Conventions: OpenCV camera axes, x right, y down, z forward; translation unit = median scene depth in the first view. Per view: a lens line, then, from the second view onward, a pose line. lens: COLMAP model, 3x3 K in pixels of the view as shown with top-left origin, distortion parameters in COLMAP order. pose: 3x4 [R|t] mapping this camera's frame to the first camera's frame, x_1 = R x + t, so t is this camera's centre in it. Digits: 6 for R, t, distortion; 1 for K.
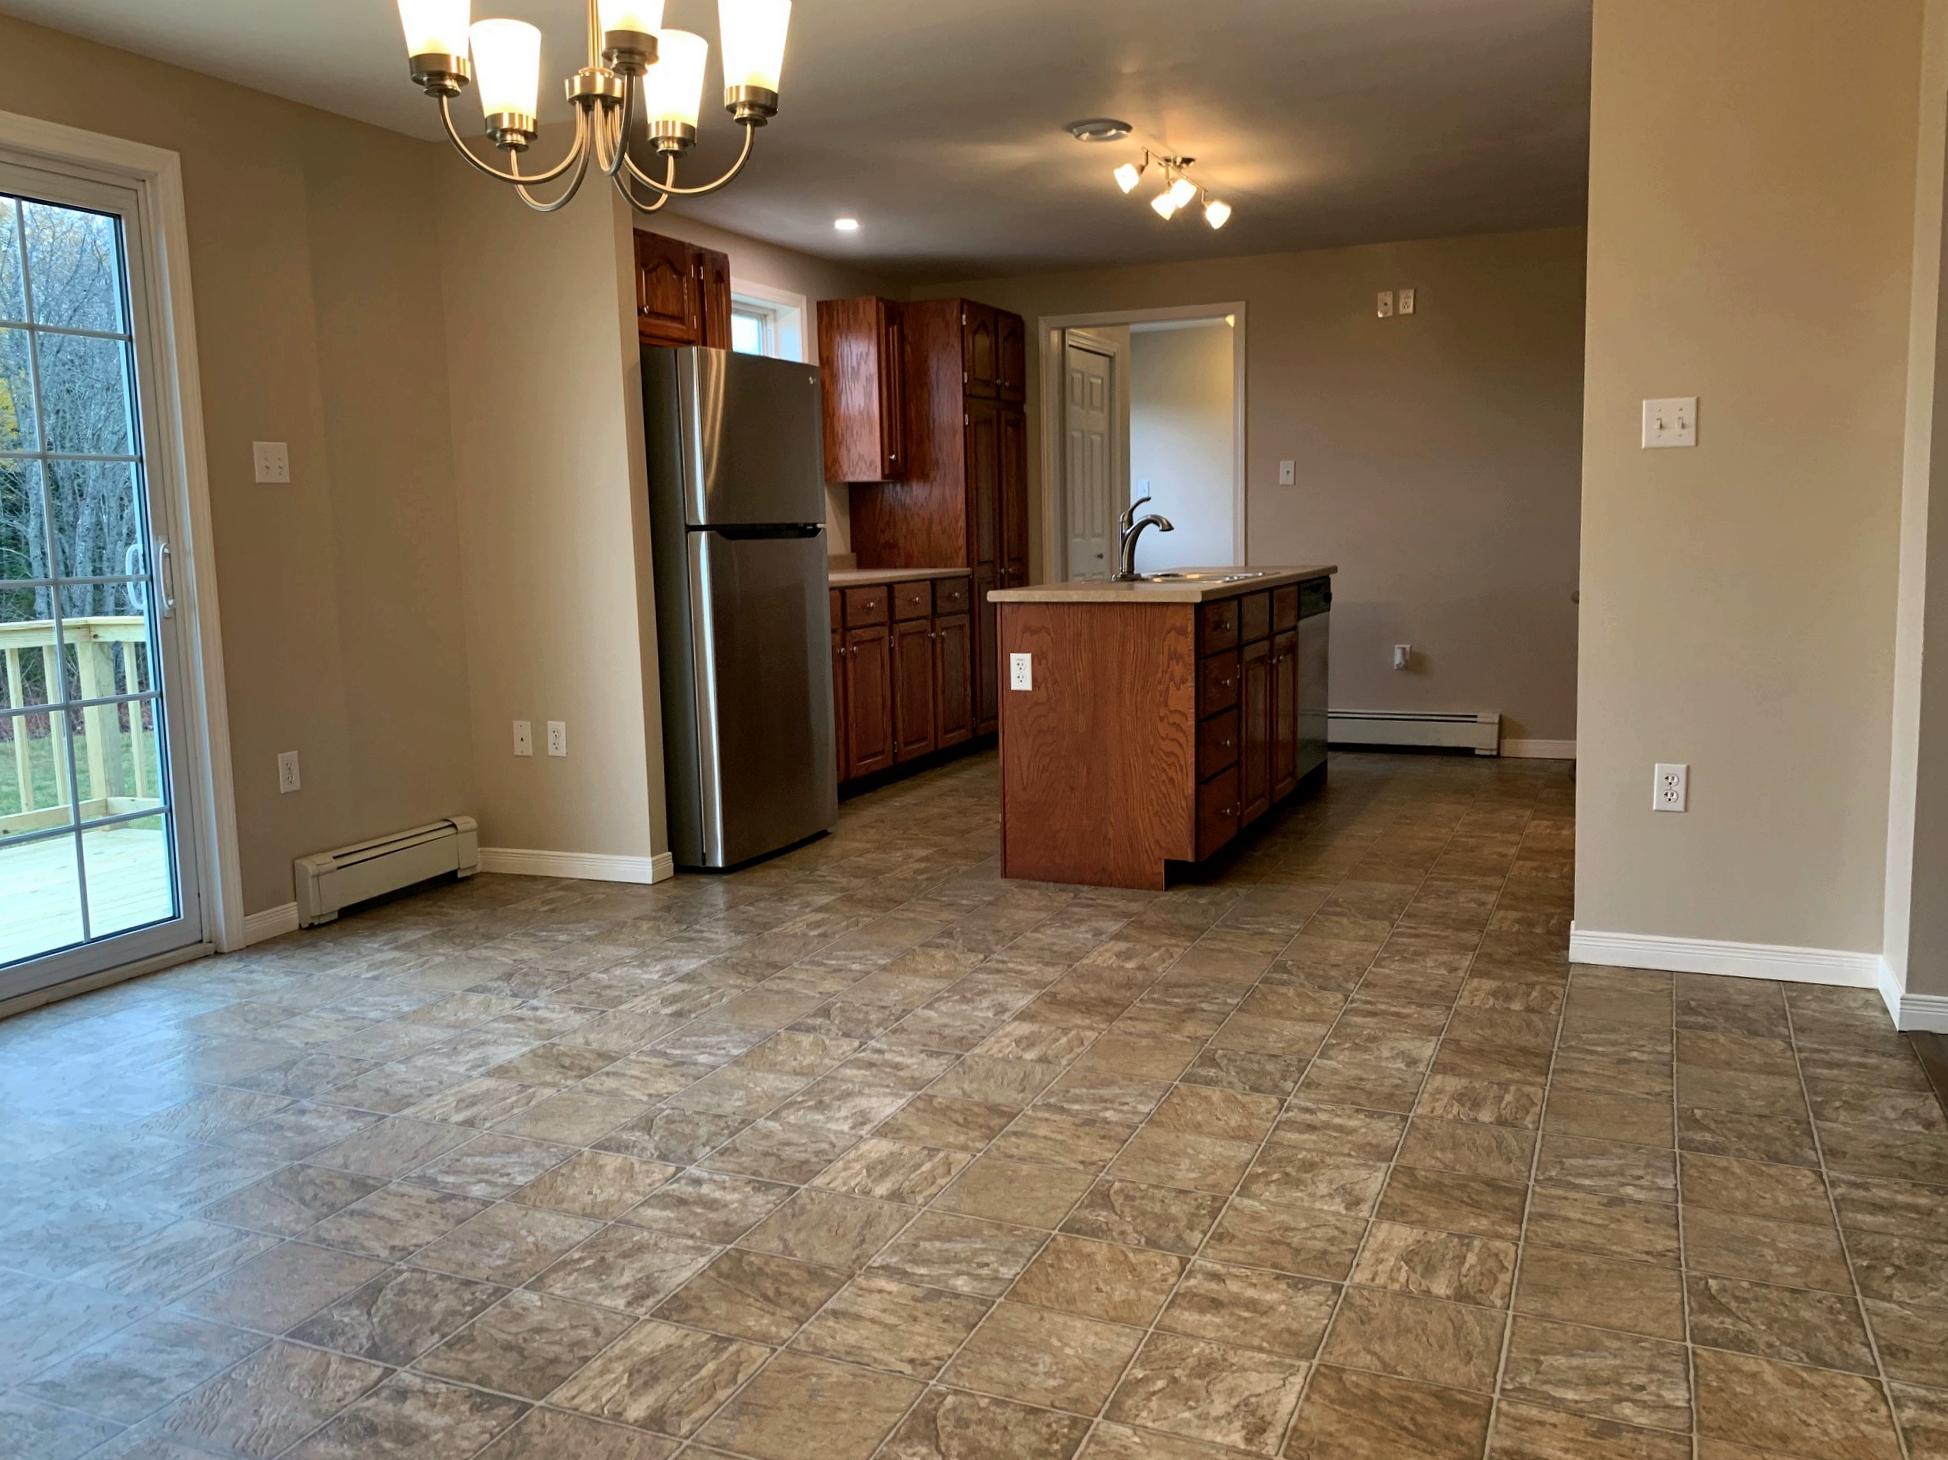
lens RADIAL K [[1492.1, 0, 977.5], [0, 1492.1, 731.1], [0, 0, 1]] dist [0.059392, -0.022404]
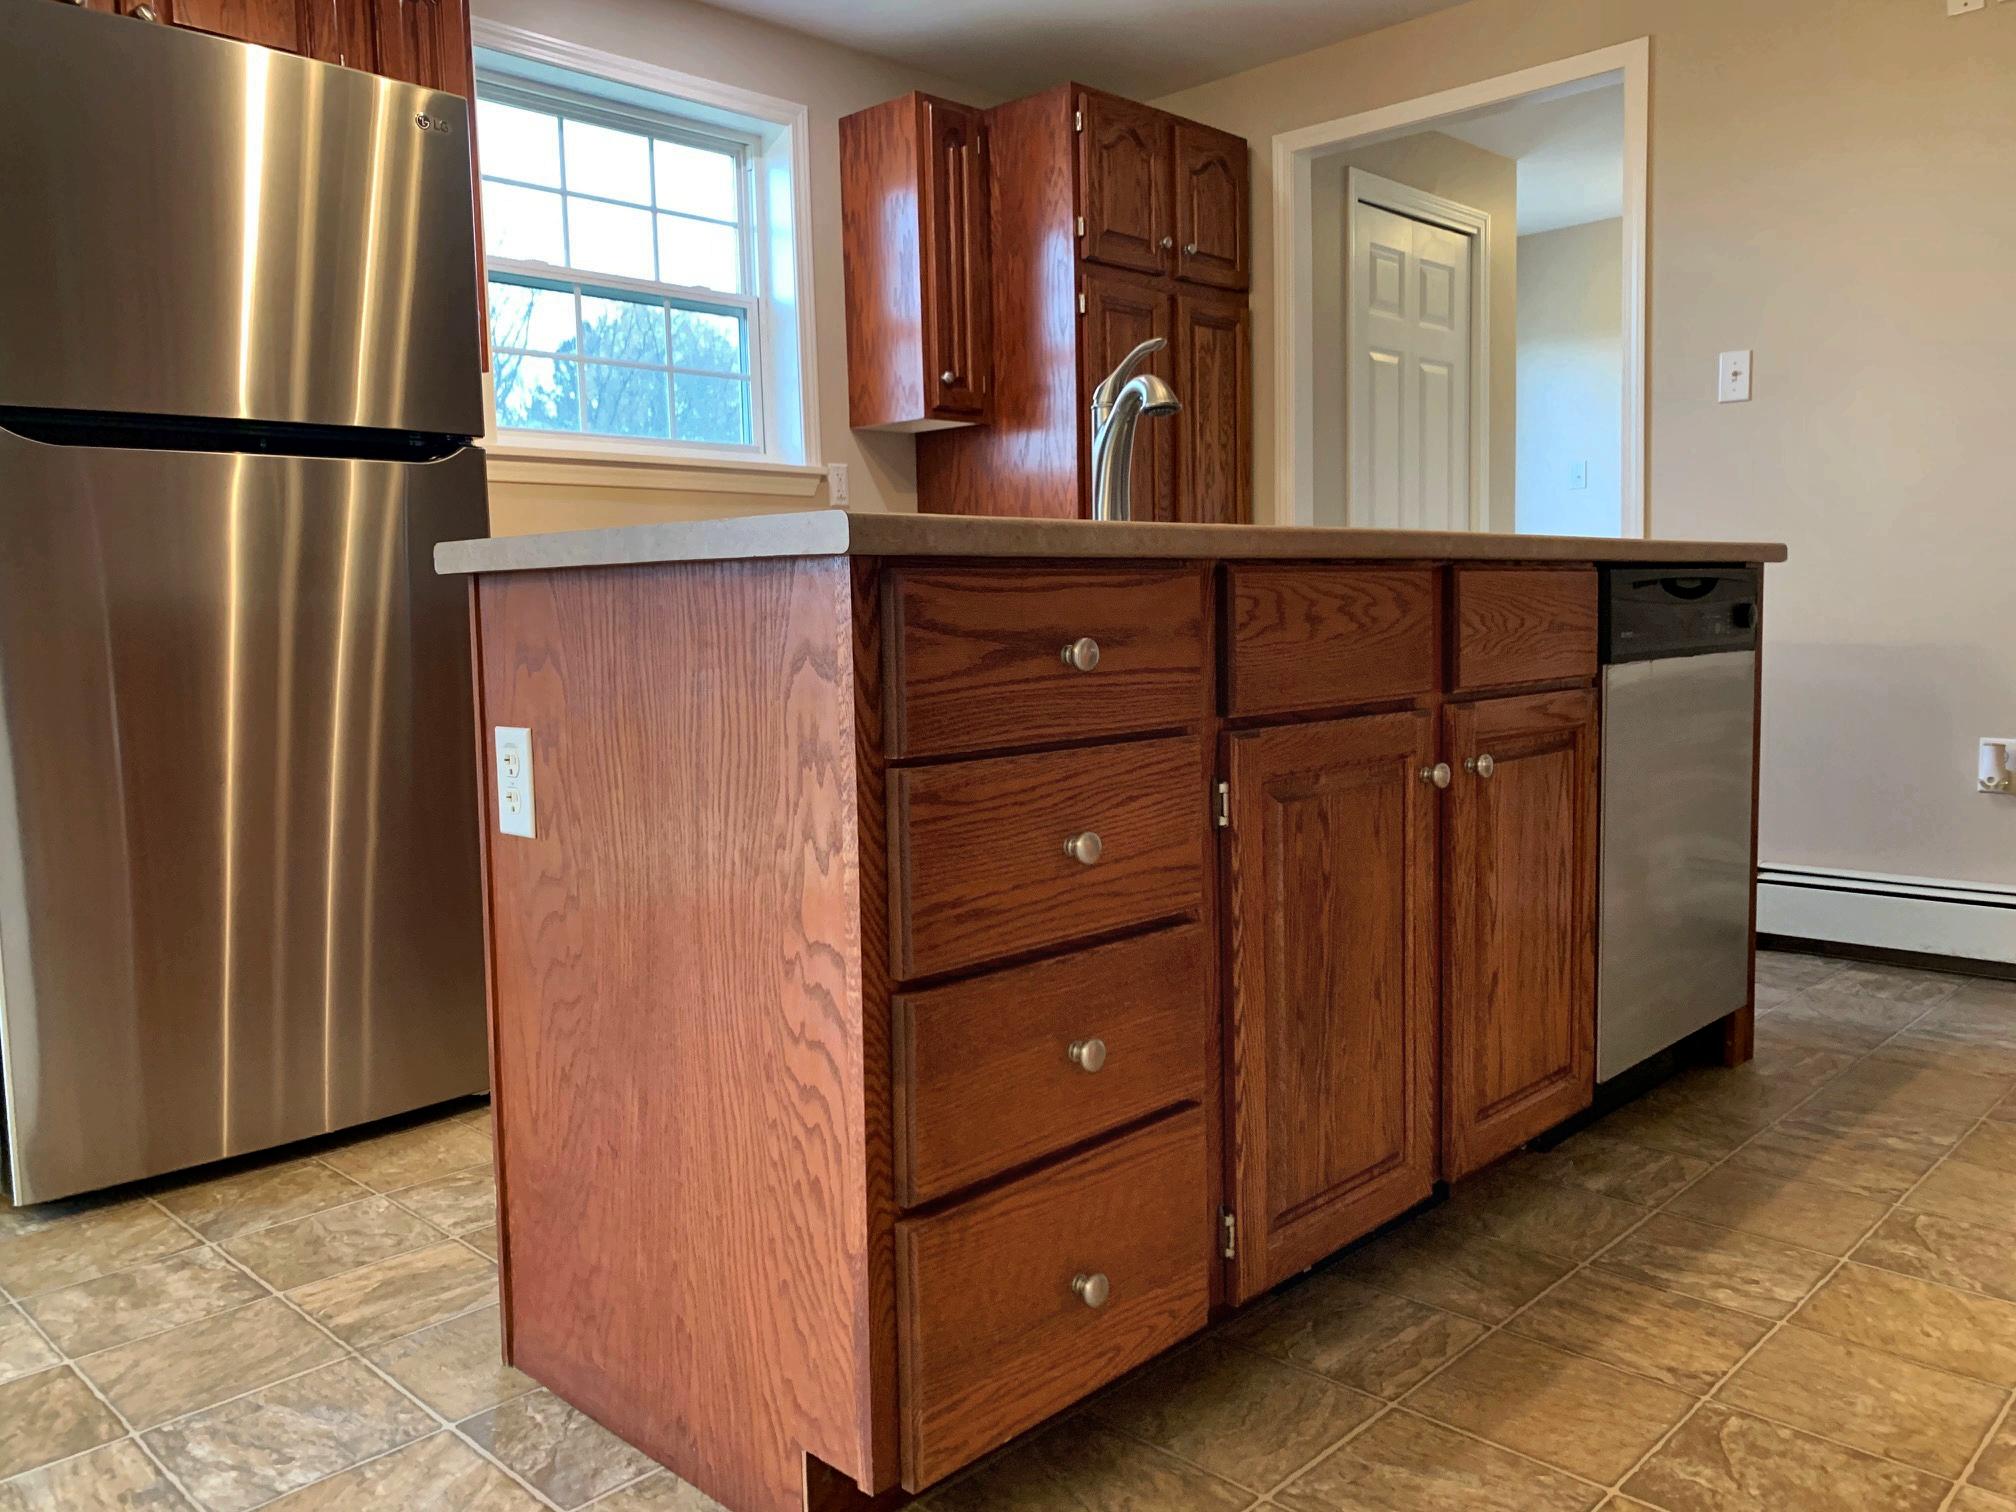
lens RADIAL K [[1544.2, 0, 1003.4], [0, 1544.2, 749.2], [0, 0, 1]] dist [0.059392, -0.022404]
pose [[0.939477, 0.031391, -0.341170, 0.253657], [-0.043938, 0.998610, -0.029109, -0.041879], [0.339782, 0.042337, 0.939551, 0.706251]]
